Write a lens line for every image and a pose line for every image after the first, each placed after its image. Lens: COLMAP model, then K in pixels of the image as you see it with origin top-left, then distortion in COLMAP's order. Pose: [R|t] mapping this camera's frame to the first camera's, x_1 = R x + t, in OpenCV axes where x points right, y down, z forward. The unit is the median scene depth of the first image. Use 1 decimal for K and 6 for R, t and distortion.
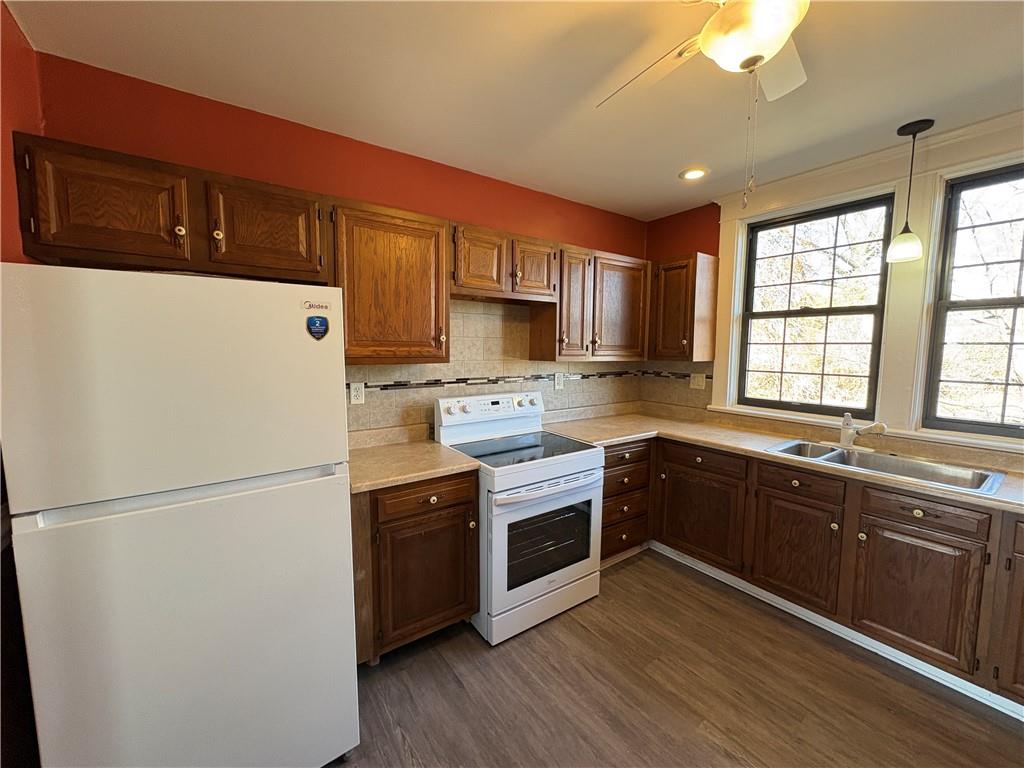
lens RADIAL K [[410.4, 0, 514.4], [0, 410.4, 380.9], [0, 0, 1]] dist [0.004125, -0.000031]
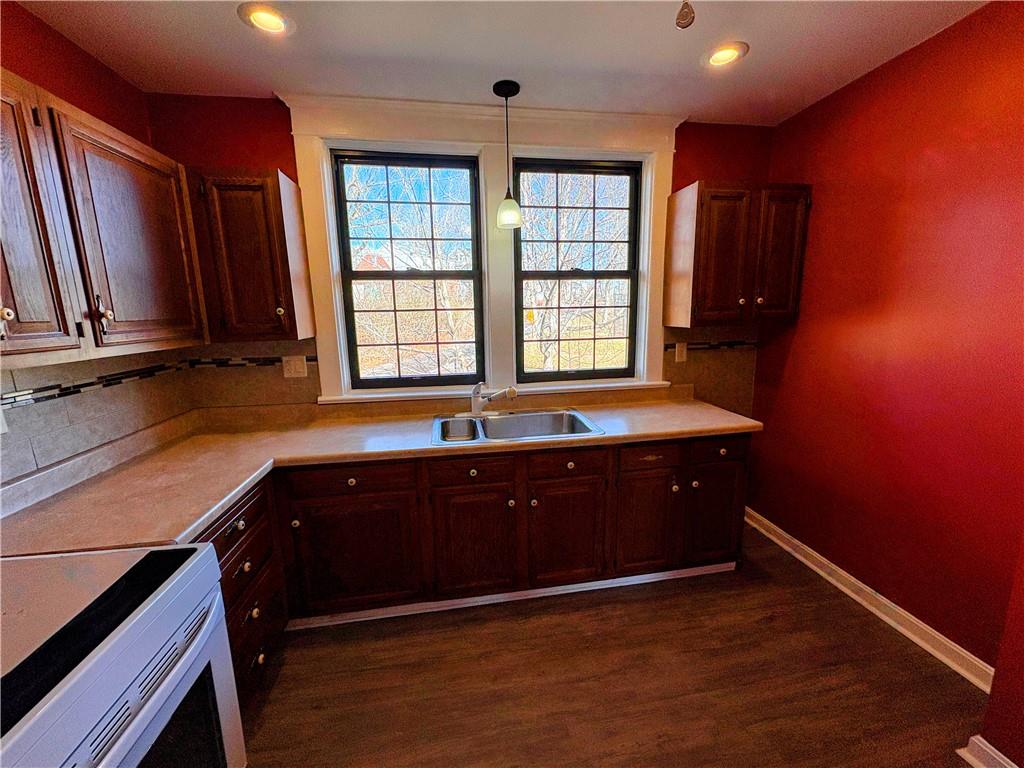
lens RADIAL K [[410.4, 0, 510.8], [0, 410.4, 382.4], [0, 0, 1]] dist [0.004125, -0.000031]
pose [[0.449539, -0.174704, 0.876010, -0.009850], [0.094266, 0.984490, 0.147964, -0.045571], [-0.888273, 0.016062, 0.459036, 0.383152]]
